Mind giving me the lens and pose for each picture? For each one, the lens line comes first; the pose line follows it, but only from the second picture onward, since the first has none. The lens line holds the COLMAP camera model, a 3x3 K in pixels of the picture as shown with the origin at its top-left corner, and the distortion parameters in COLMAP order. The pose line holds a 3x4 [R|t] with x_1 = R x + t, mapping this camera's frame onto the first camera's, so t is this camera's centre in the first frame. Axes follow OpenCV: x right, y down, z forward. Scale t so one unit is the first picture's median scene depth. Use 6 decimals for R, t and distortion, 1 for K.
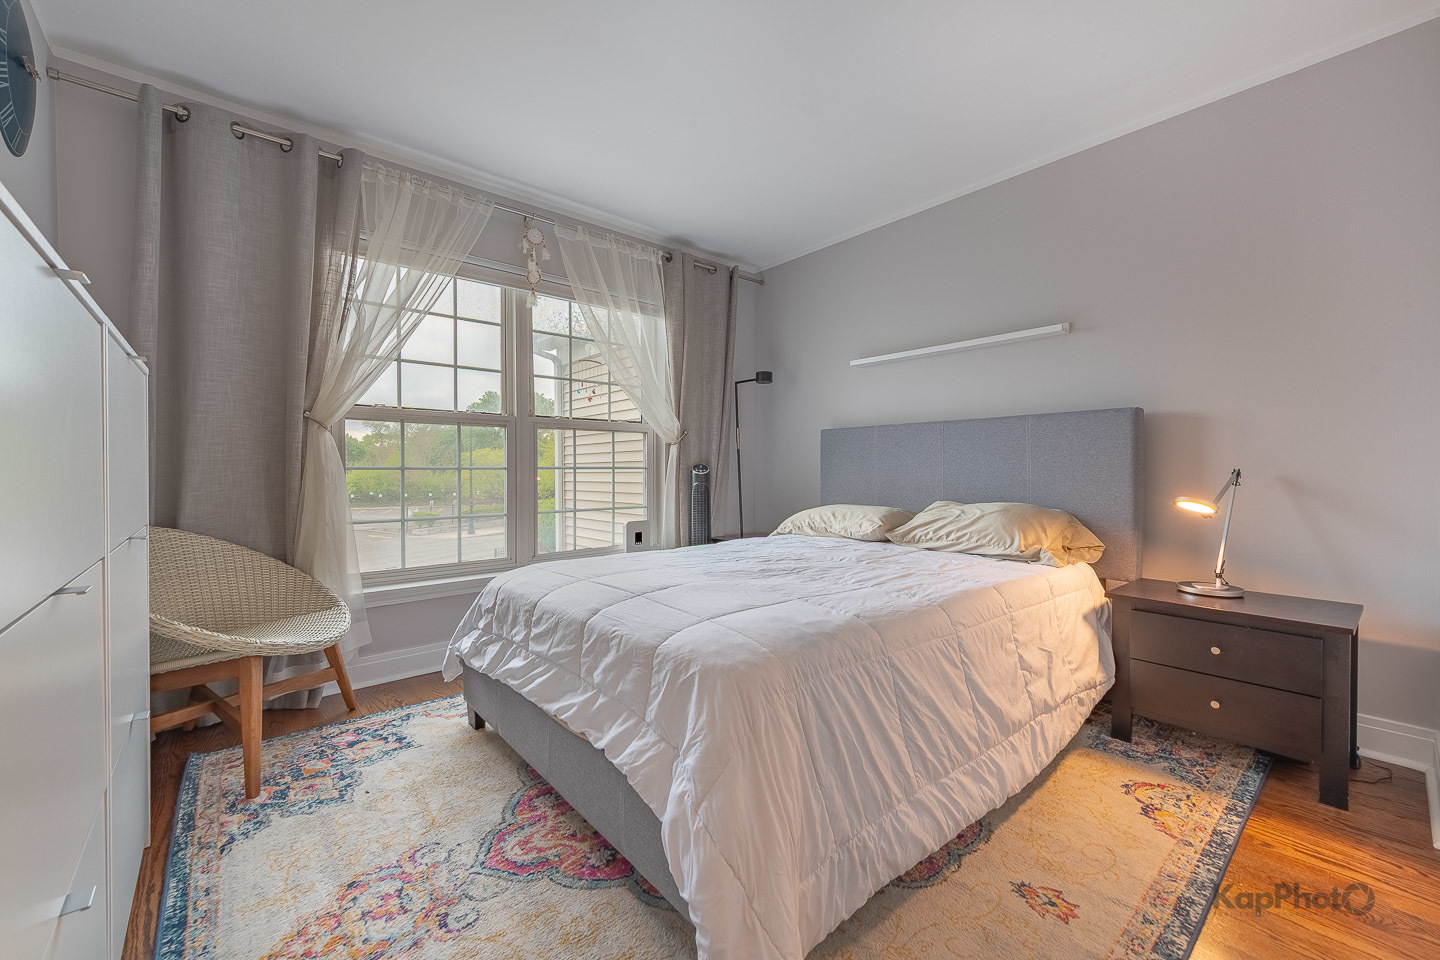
lens RADIAL K [[574.6, 0, 720.6], [0, 574.6, 470.1], [0, 0, 1]] dist [0.000978, 0.000044]
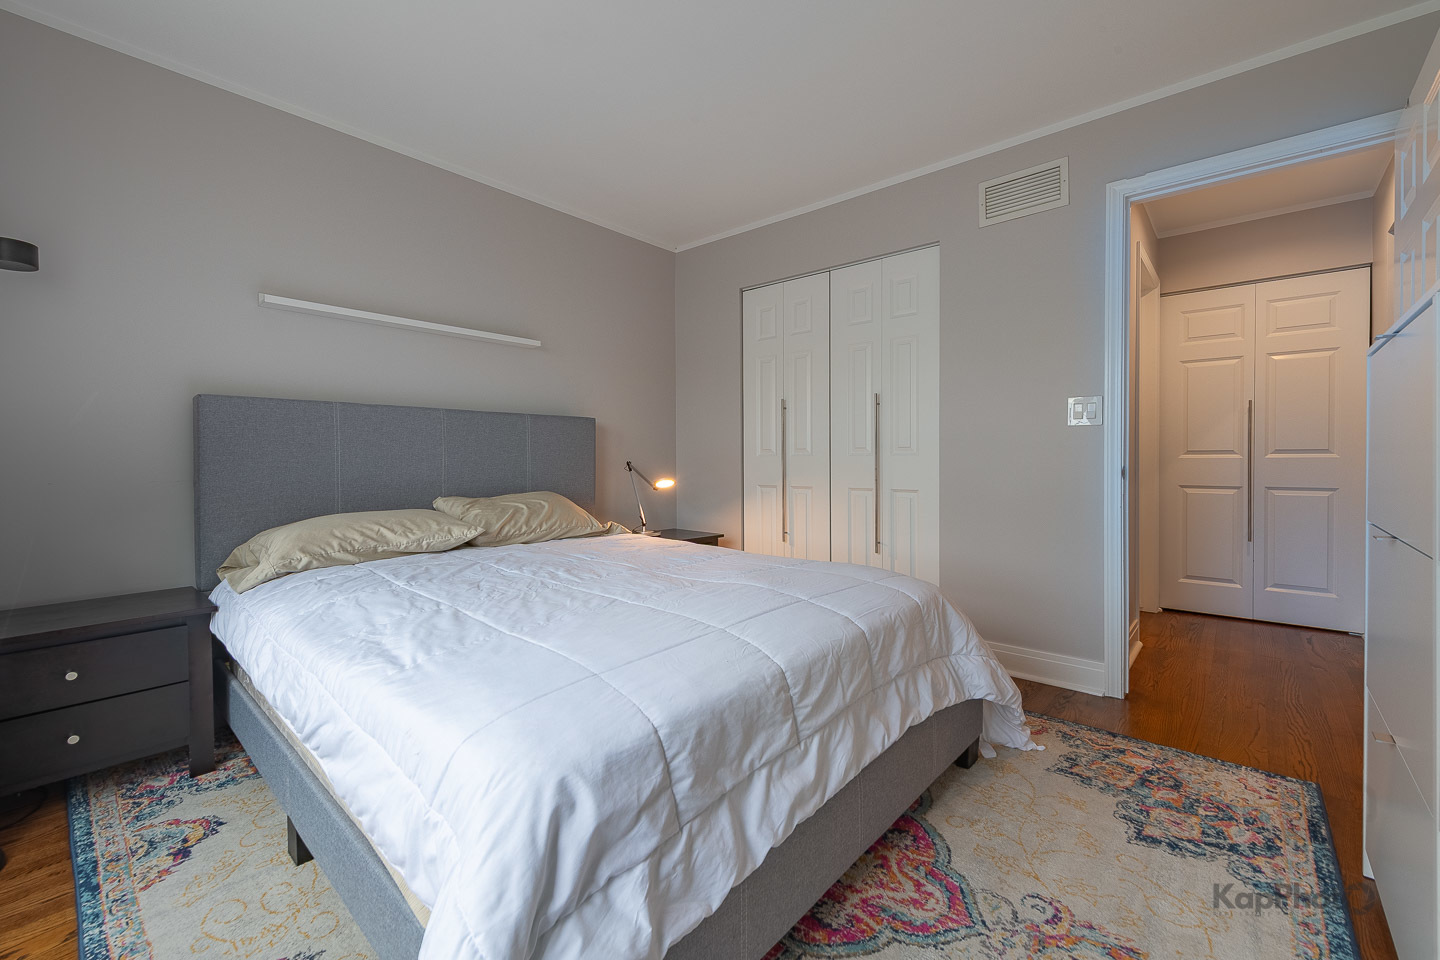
lens RADIAL K [[574.6, 0, 720.6], [0, 574.6, 470.1], [0, 0, 1]] dist [0.000978, 0.000044]
pose [[-0.123828, -0.008248, 0.992269, -1.144932], [0.002292, 0.999960, 0.008598, 0.008123], [-0.992301, 0.003339, -0.123804, 1.398918]]
